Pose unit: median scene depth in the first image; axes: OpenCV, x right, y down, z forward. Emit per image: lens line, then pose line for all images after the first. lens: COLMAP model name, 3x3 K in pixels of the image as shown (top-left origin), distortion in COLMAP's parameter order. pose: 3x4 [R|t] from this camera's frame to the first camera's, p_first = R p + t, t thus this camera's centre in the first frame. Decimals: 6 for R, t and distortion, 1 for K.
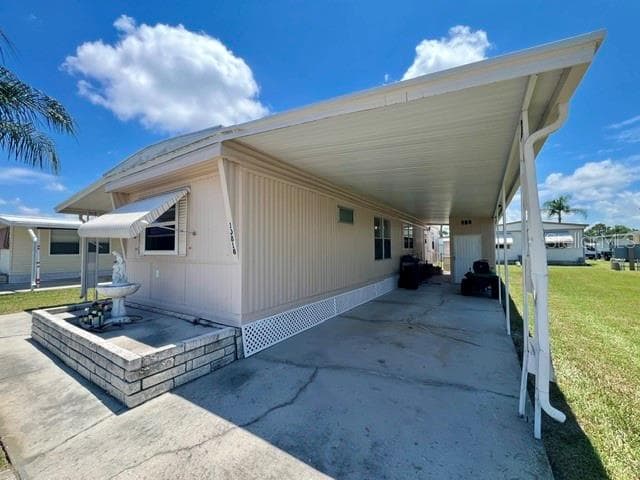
lens RADIAL K [[256.2, 0, 320.0], [0, 256.2, 240.0], [0, 0, 1]] dist [0.000724, 0.000063]
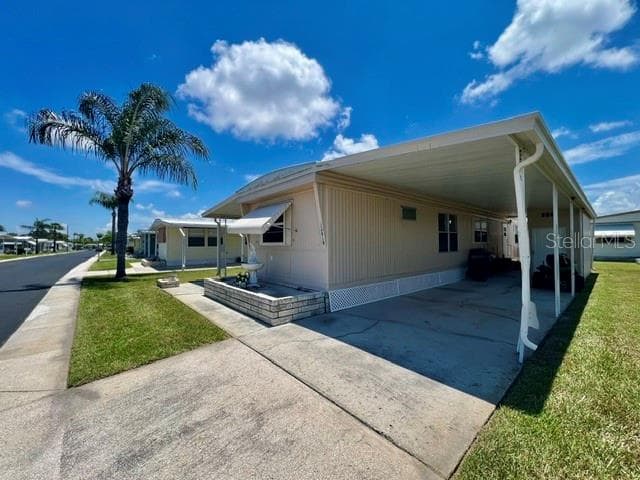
lens RADIAL K [[256.2, 0, 320.0], [0, 256.2, 240.0], [0, 0, 1]] dist [0.000724, 0.000063]
pose [[0.958723, -0.001109, -0.284340, 0.064611], [0.007346, 0.999755, 0.020869, -0.001244], [0.284247, -0.022096, 0.958496, -0.389434]]
